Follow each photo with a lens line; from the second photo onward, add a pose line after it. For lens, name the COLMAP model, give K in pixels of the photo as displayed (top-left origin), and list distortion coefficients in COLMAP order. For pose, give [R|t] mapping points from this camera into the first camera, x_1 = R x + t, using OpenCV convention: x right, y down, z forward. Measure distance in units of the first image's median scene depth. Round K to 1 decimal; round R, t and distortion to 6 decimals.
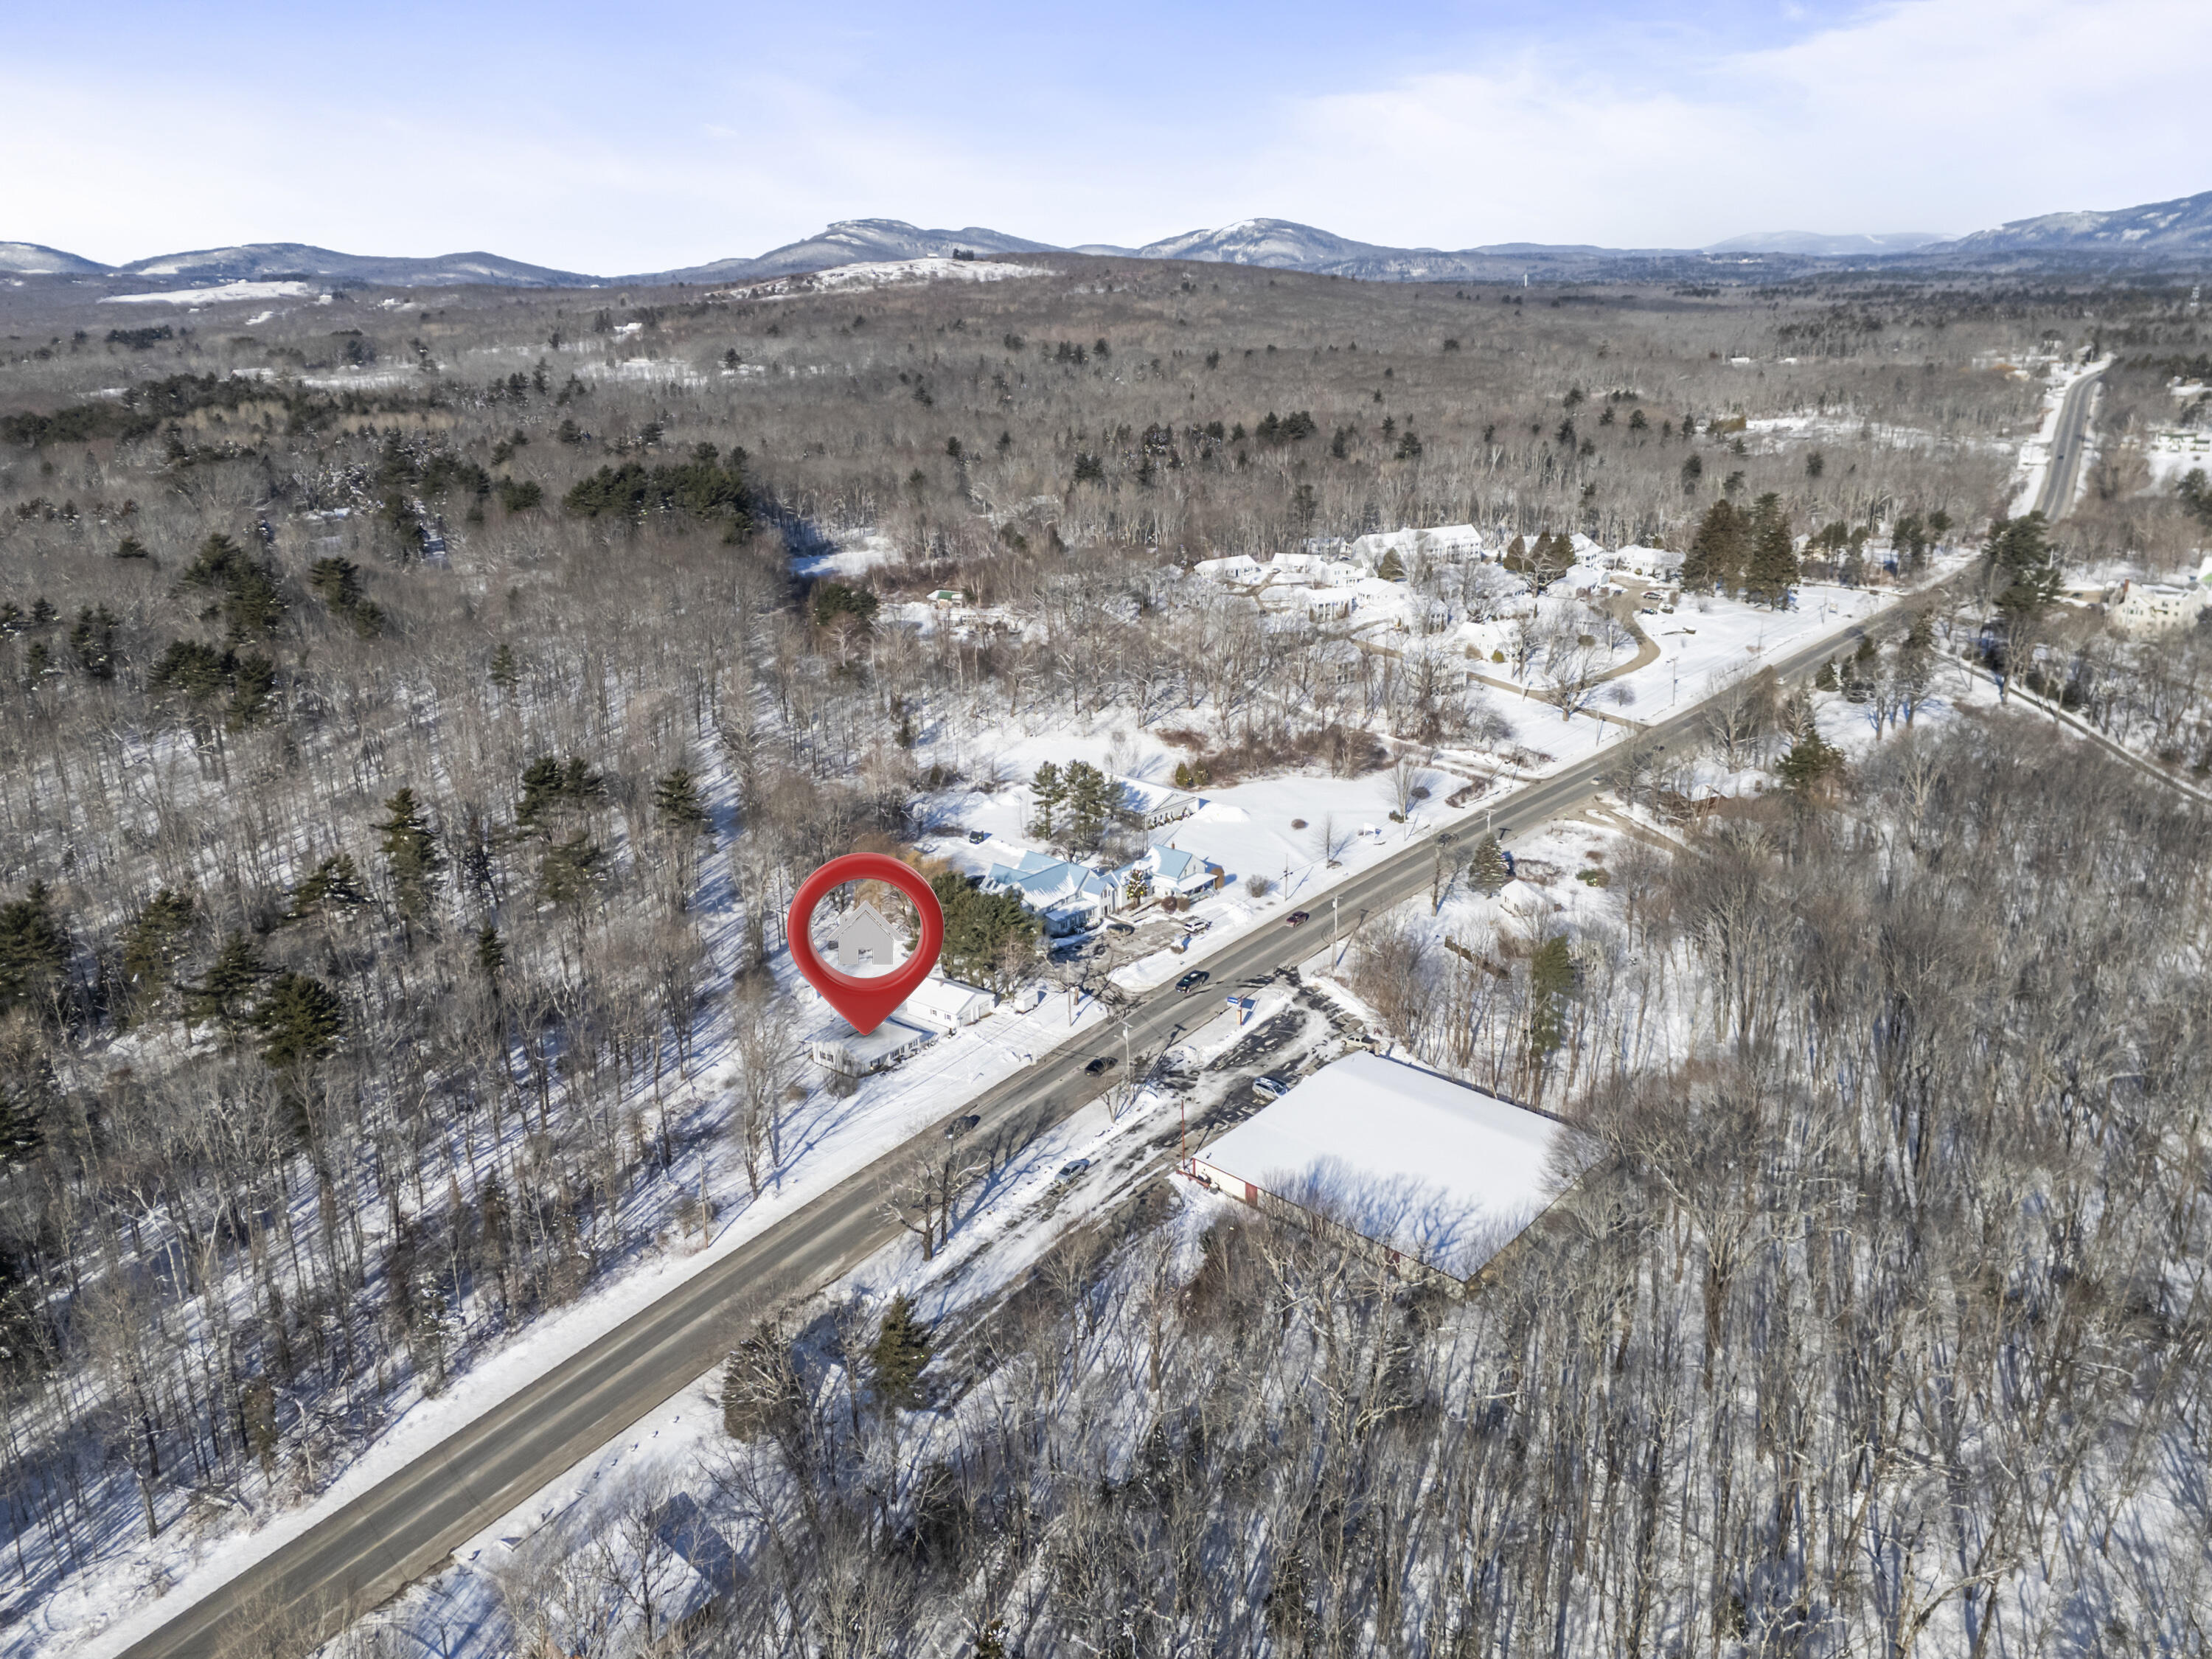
lens RADIAL K [[1564.0, 0, 1067.8], [0, 1564.0, 829.9], [0, 0, 1]] dist [0.080255, -0.057652]
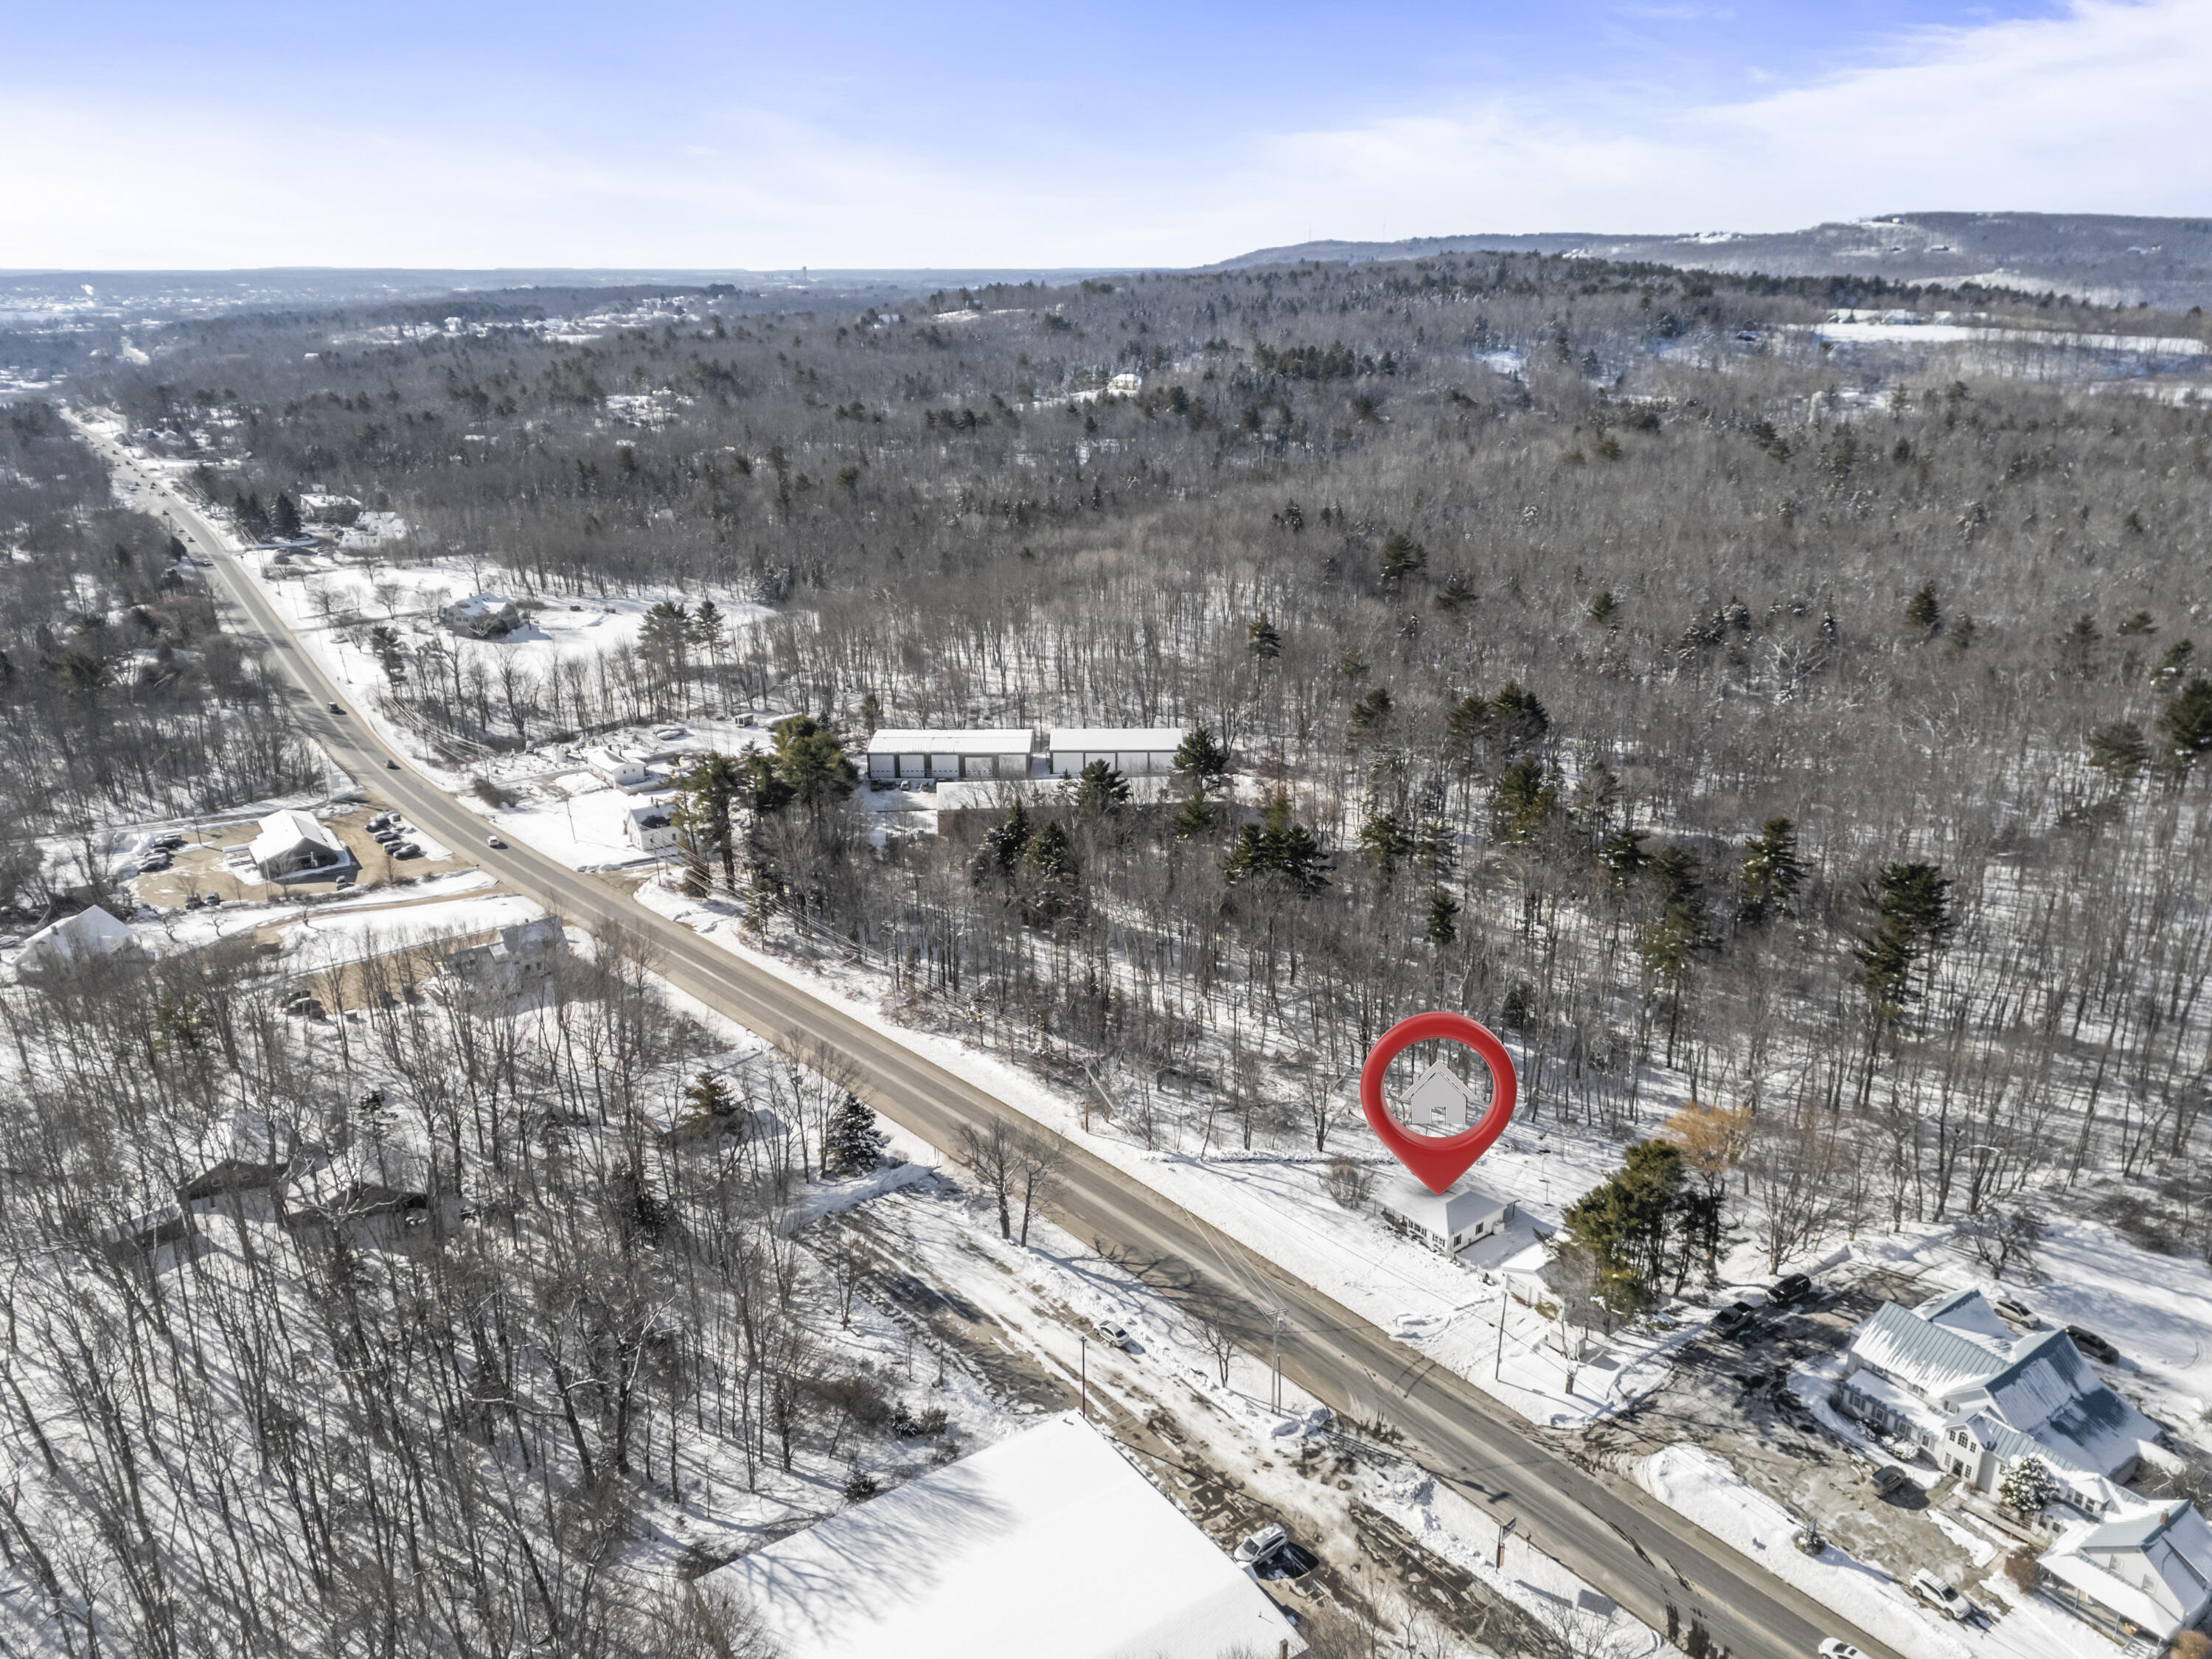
lens RADIAL K [[1567.6, 0, 1167.7], [0, 1567.6, 870.8], [0, 0, 1]] dist [0.067548, -0.062591]
pose [[-0.170227, 0.381179, -0.908694, 0.519884], [-0.321147, 0.850347, 0.416864, -0.280921], [0.931605, 0.362786, -0.022338, 0.715930]]
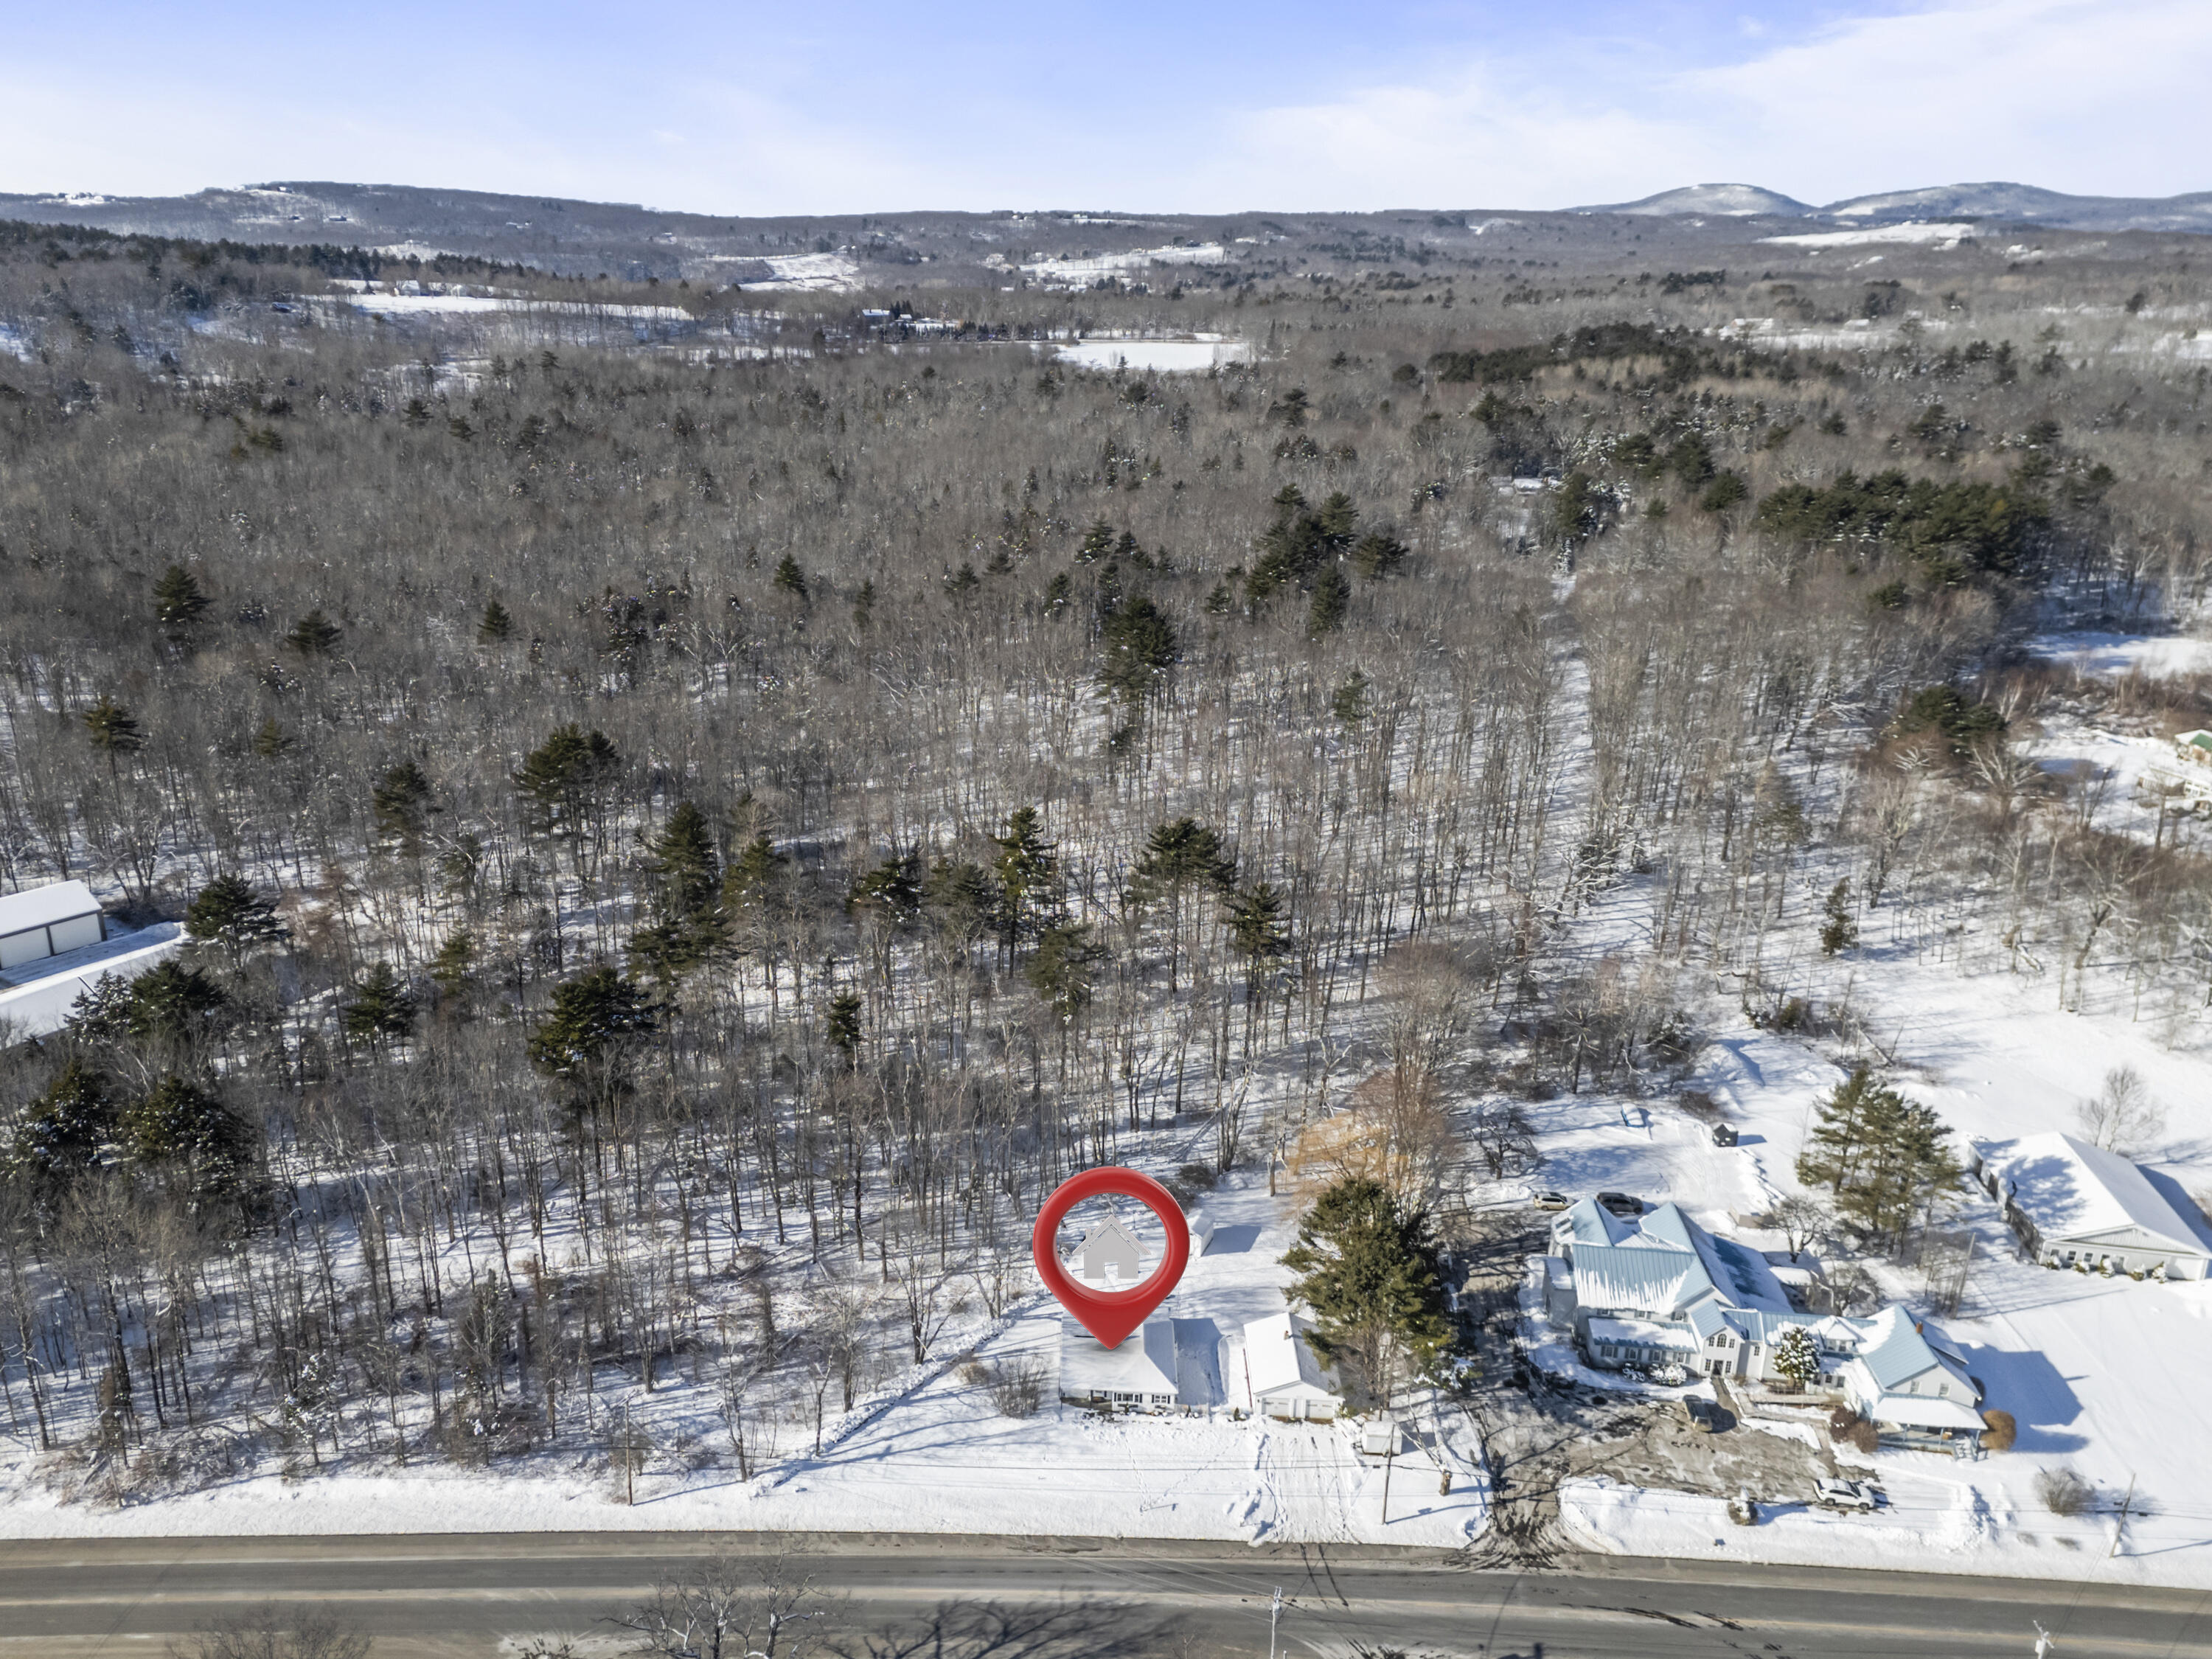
lens RADIAL K [[1564.0, 0, 1067.8], [0, 1564.0, 829.9], [0, 0, 1]] dist [0.080255, -0.057652]
pose [[0.593370, 0.312938, -0.741607, 0.269630], [-0.288483, 0.942805, 0.167019, -0.173777], [0.751458, 0.114837, 0.649710, 0.434627]]
